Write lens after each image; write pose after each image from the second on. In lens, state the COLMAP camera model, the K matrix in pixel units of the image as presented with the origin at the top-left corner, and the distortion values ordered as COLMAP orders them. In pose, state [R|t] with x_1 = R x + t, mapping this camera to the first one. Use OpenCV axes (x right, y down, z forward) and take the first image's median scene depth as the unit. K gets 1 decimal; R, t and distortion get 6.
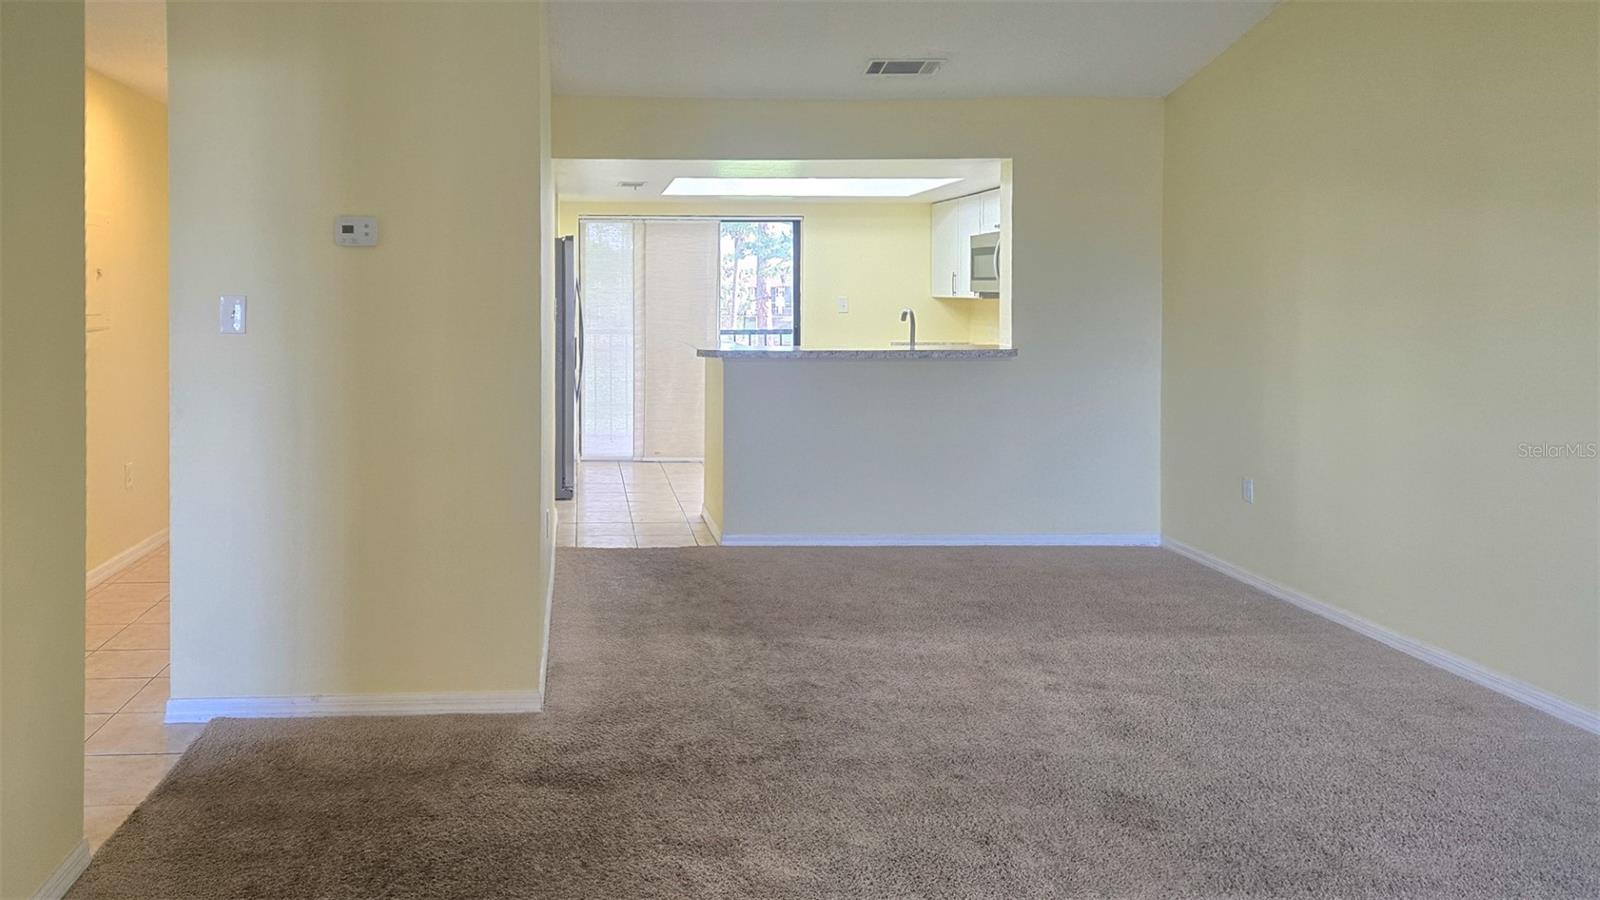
lens RADIAL K [[1080.2, 0, 609.9], [0, 1080.2, 297.9], [0, 0, 1]] dist [-0.009109, -0.002332]
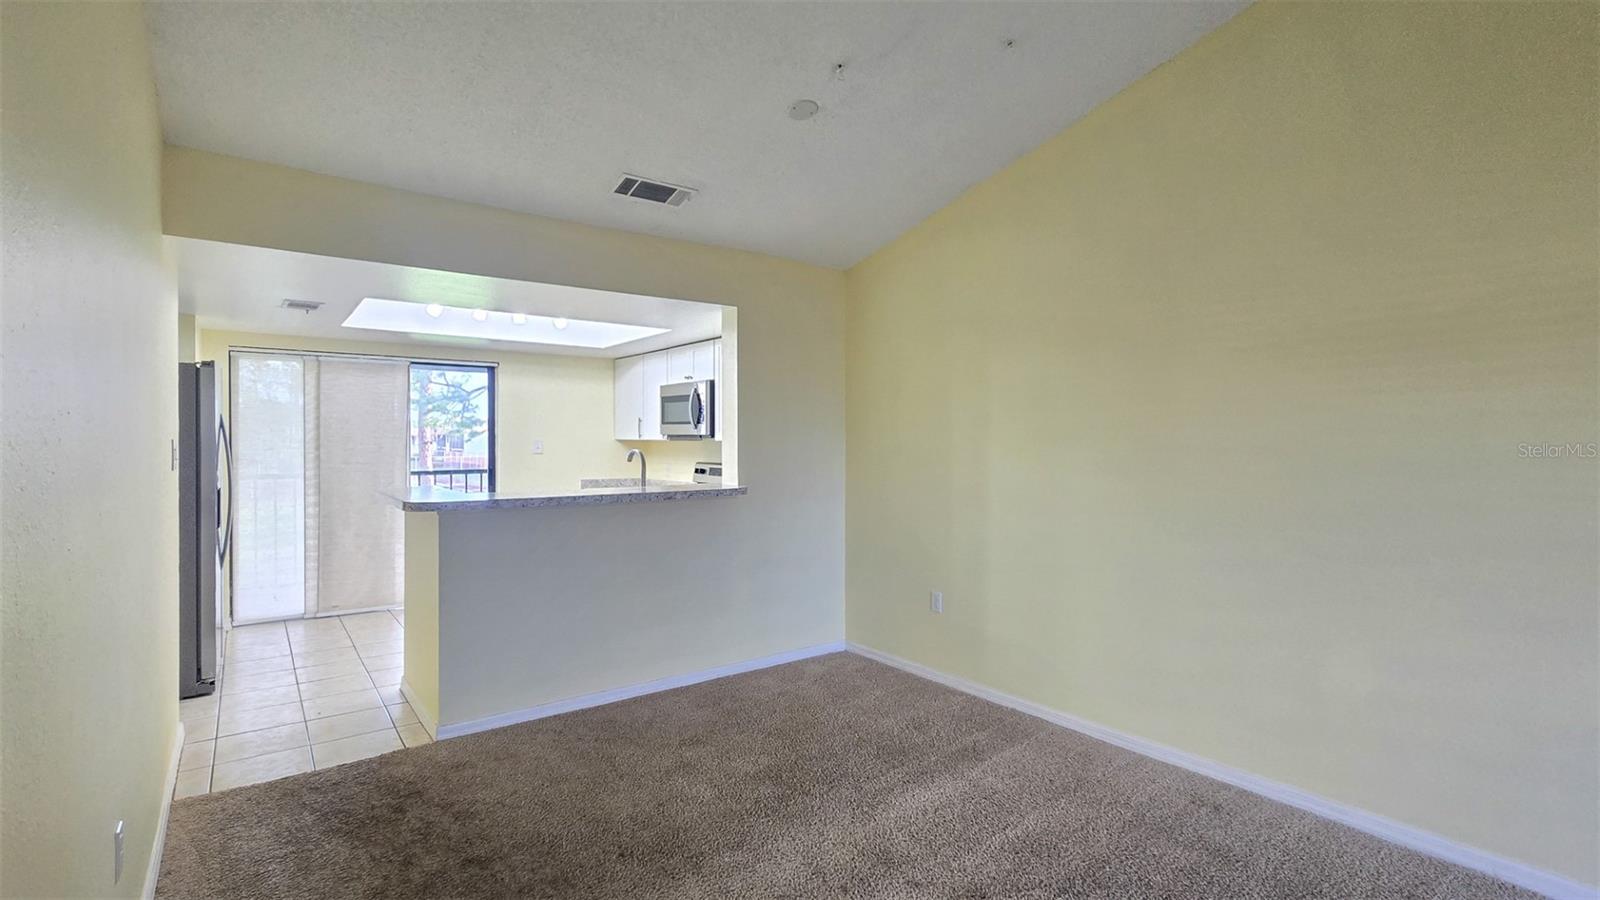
lens RADIAL K [[718.6, 0, 788.3], [0, 718.6, 443.3], [0, 0, 1]] dist [0.000617, -0.000152]
pose [[0.815276, -0.002239, 0.579068, 0.005102], [0.001674, 0.999997, 0.001510, 0.003386], [-0.579070, -0.000262, 0.815278, 0.392114]]
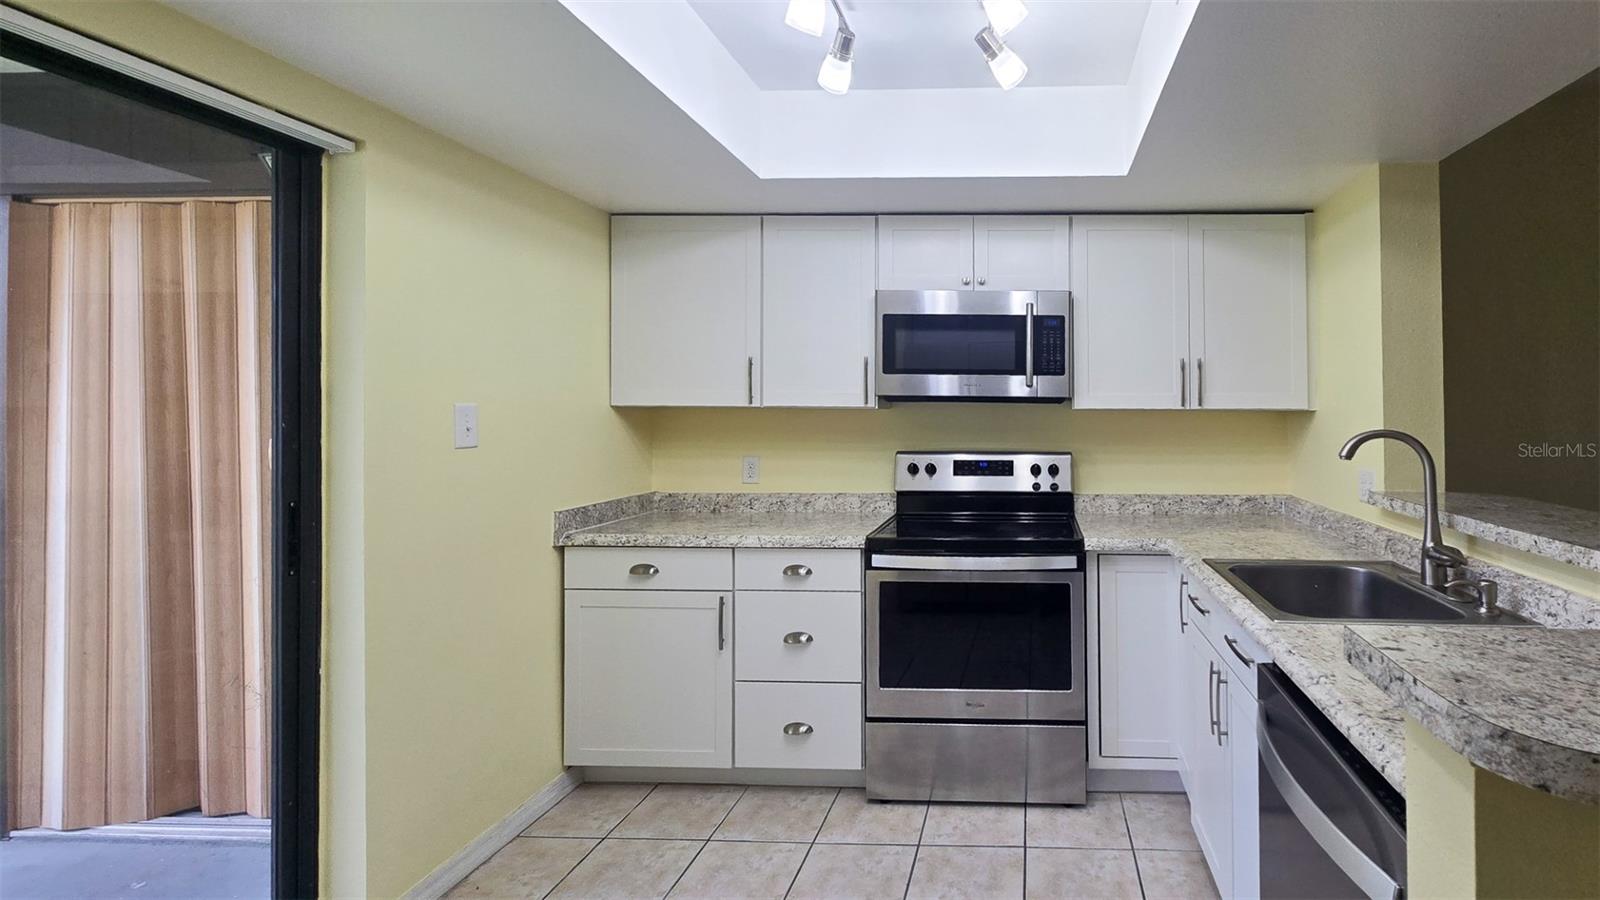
lens RADIAL K [[730.3, 0, 781.9], [0, 730.3, 420.6], [0, 0, 1]] dist [0.002243, 0.000031]
pose [[0.052815, 0.009225, 0.998562, -0.036462], [0.002560, 0.999953, -0.009373, 0.013561], [-0.998601, 0.003052, 0.052789, 1.344656]]
